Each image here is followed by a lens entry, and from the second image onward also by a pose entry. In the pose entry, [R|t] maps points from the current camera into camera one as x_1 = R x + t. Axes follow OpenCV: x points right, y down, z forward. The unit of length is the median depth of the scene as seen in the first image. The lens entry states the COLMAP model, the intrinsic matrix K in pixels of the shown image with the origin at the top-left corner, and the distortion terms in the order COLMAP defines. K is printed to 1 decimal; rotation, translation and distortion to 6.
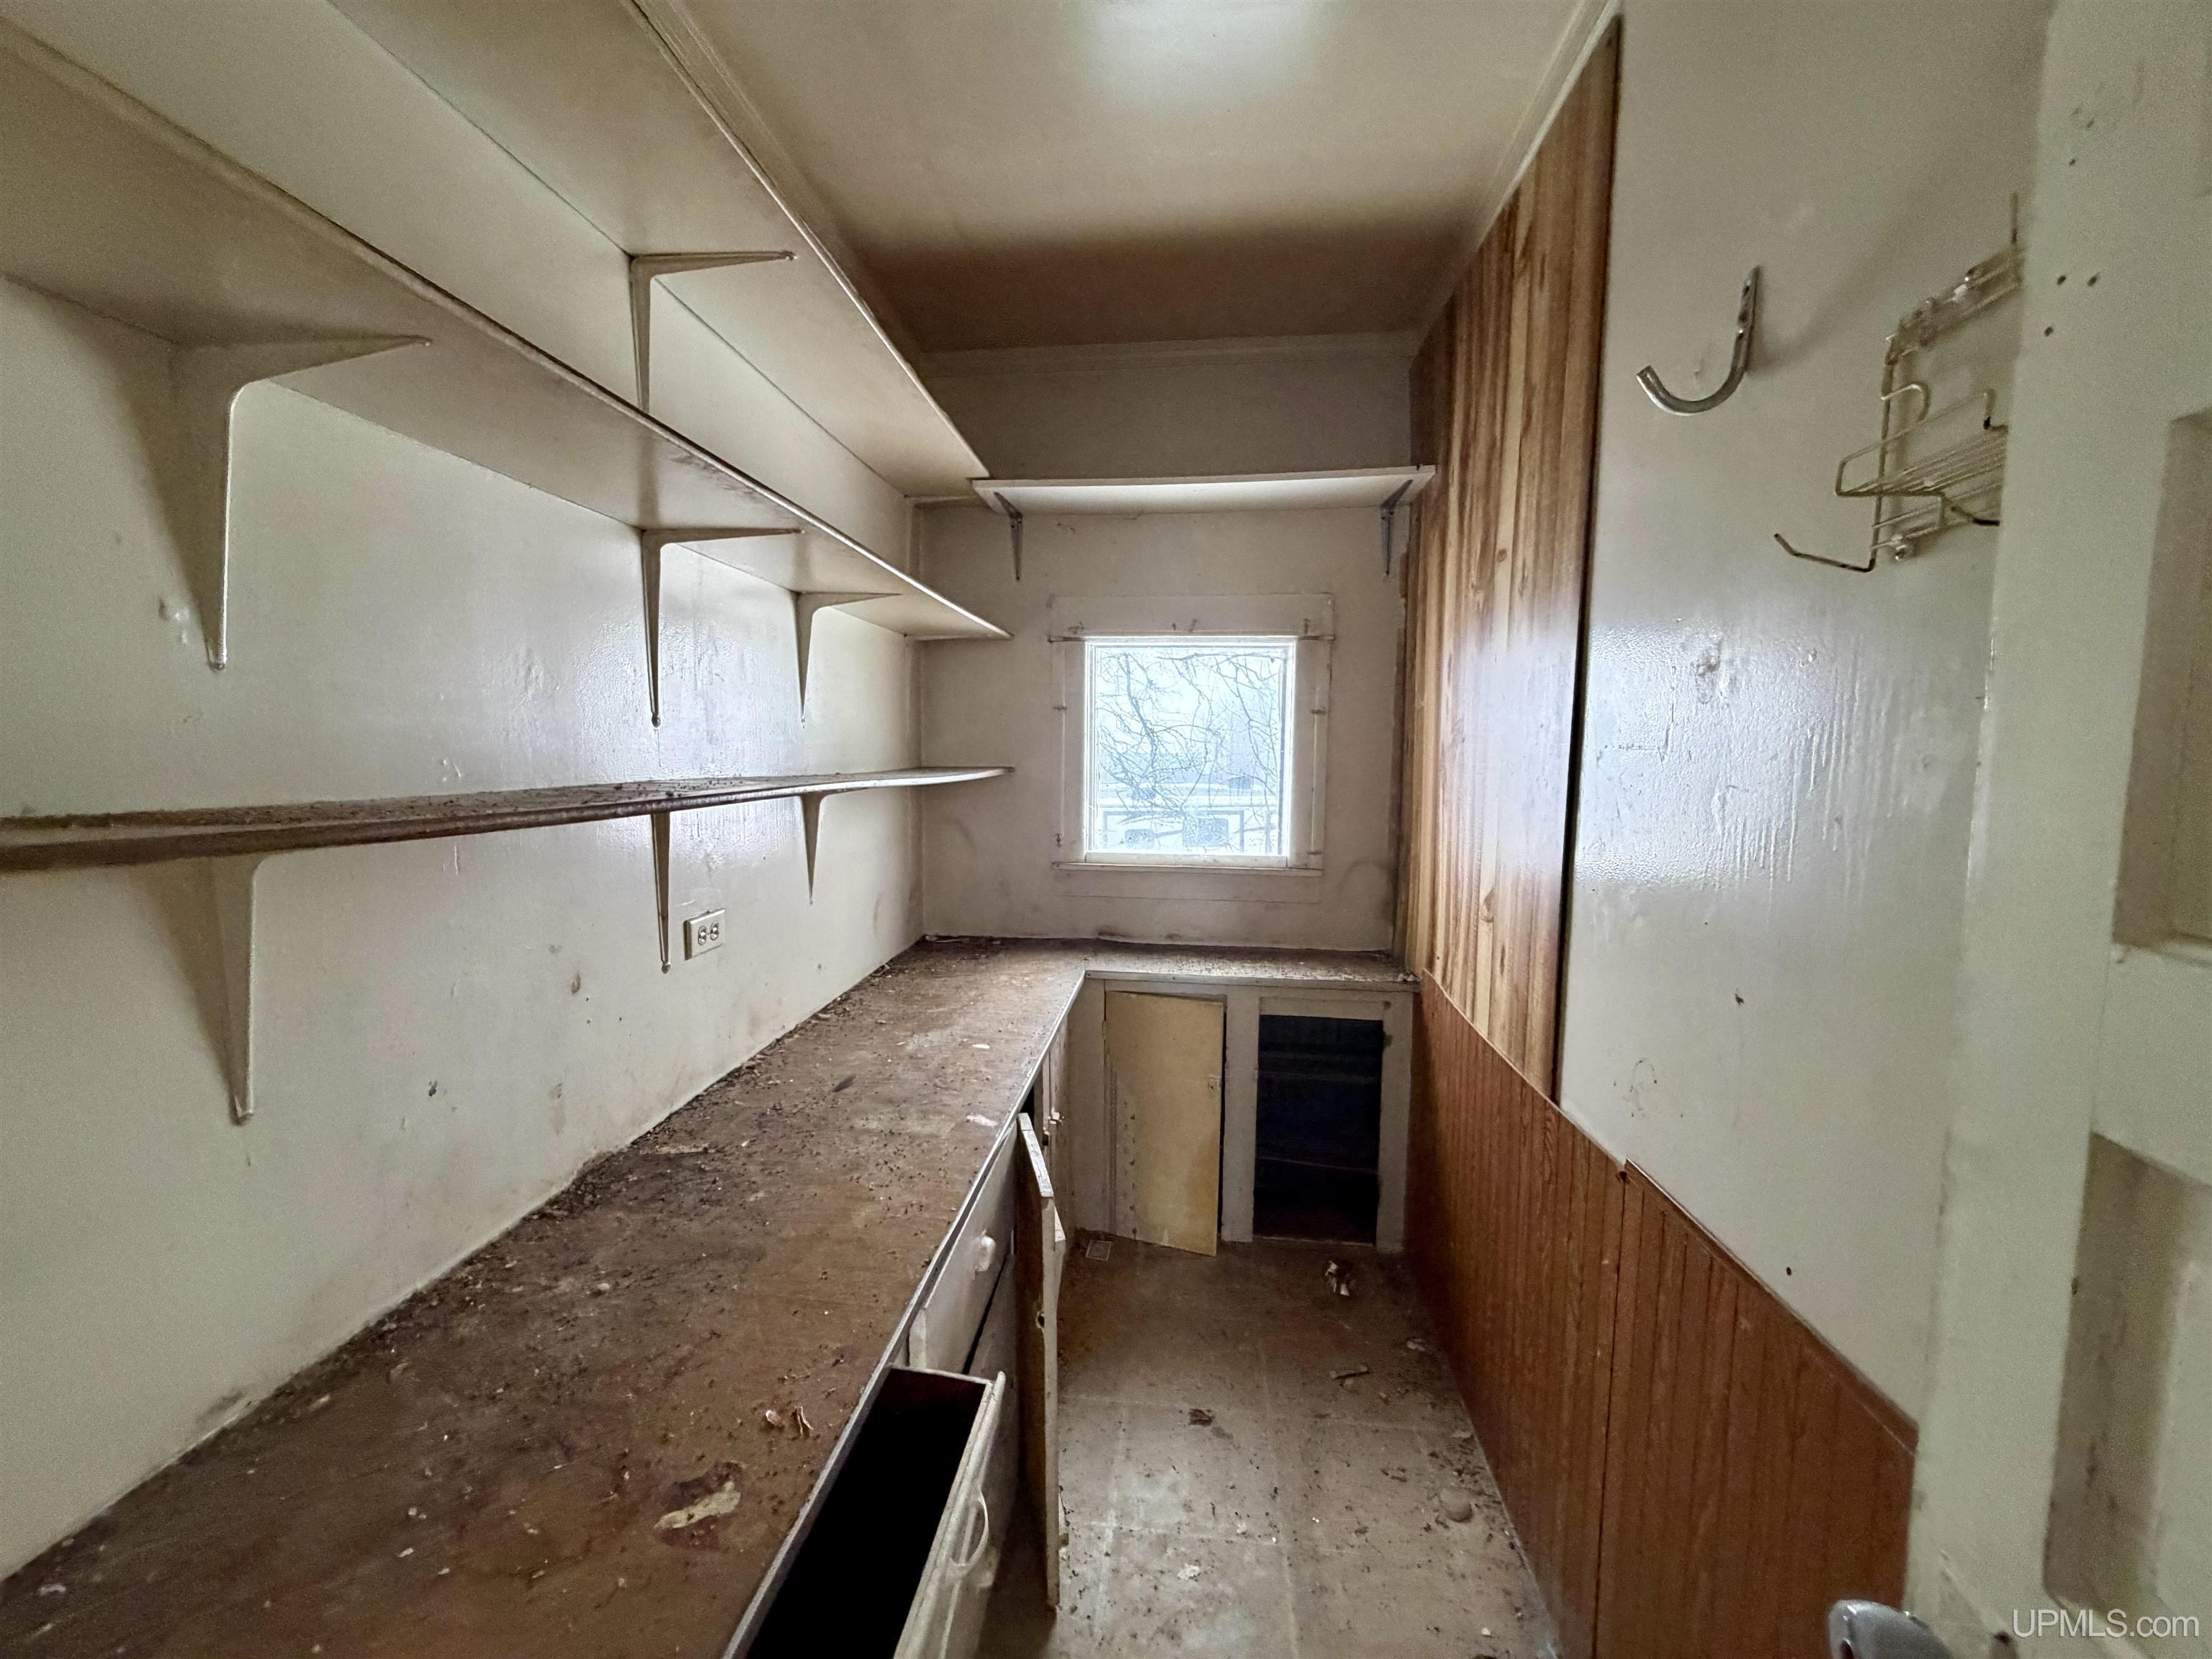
lens RADIAL K [[878.5, 0, 1101.4], [0, 878.5, 829.7], [0, 0, 1]] dist [-0.000629, -0.000240]
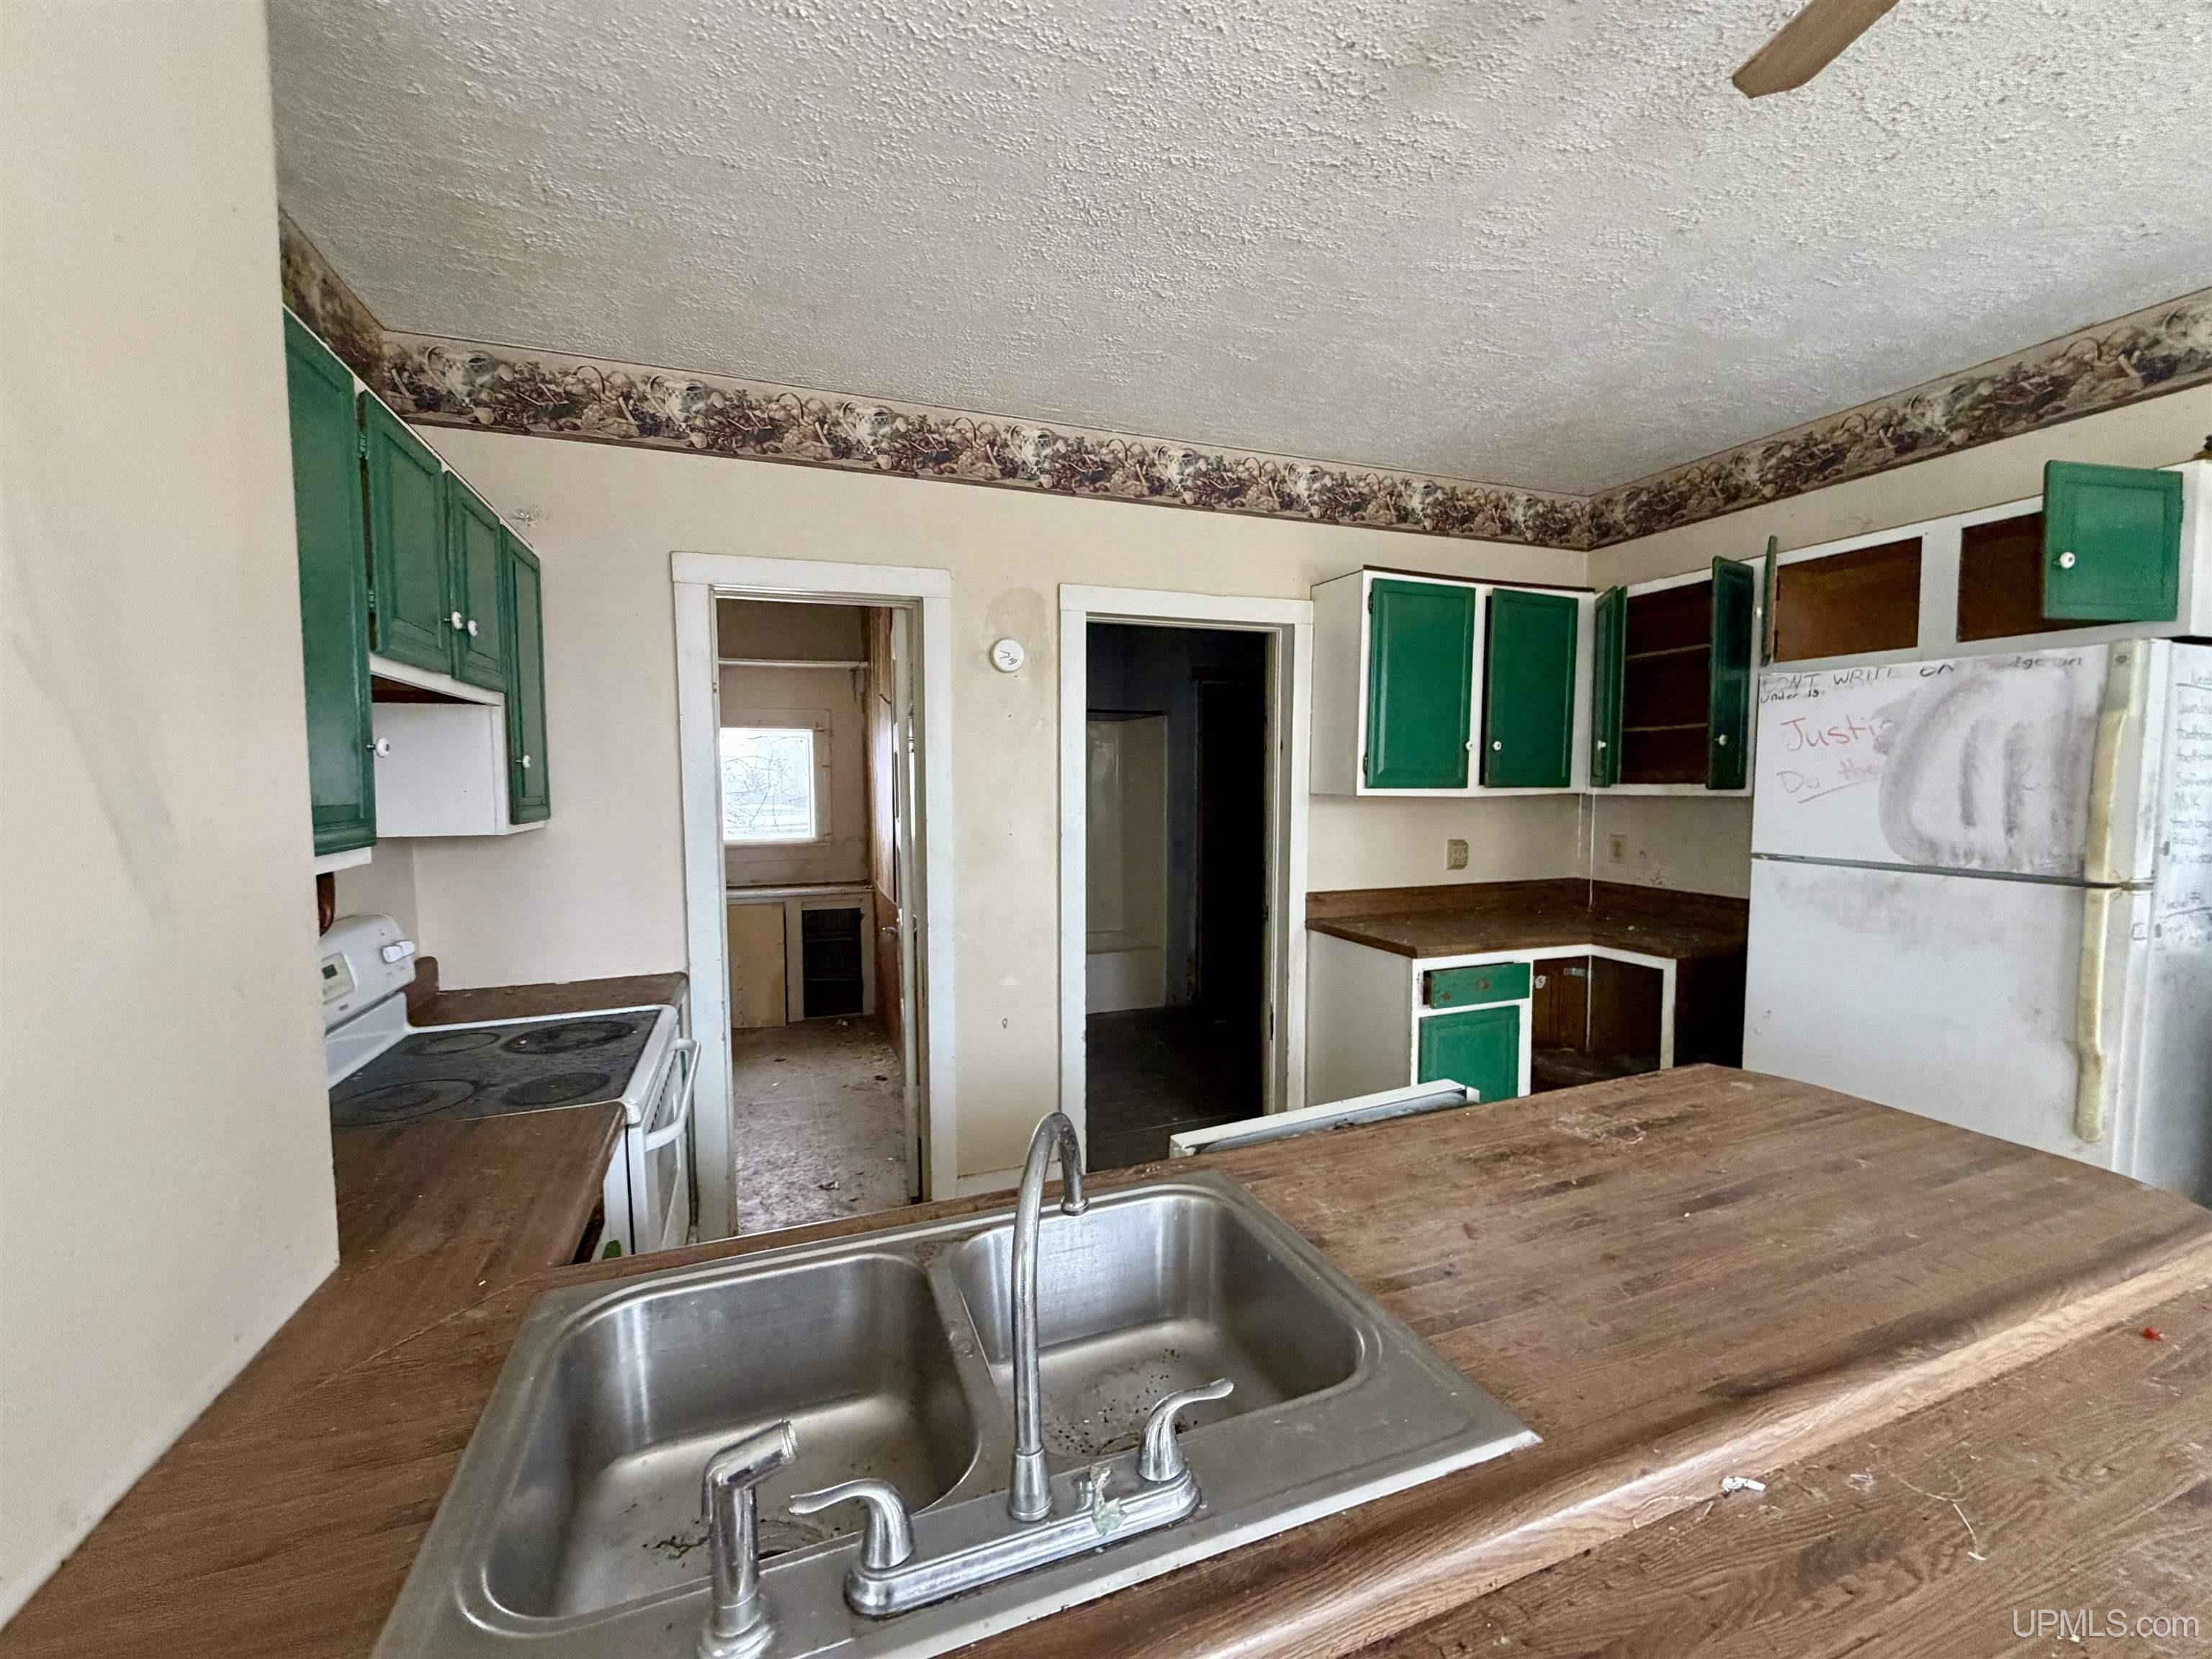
lens RADIAL K [[878.5, 0, 1102.9], [0, 878.5, 834.1], [0, 0, 1]] dist [-0.000629, -0.000240]
pose [[0.887180, -0.043634, 0.459357, -0.135185], [0.051499, 0.998662, -0.004600, 0.071051], [-0.458542, 0.027737, 0.888240, -1.183757]]
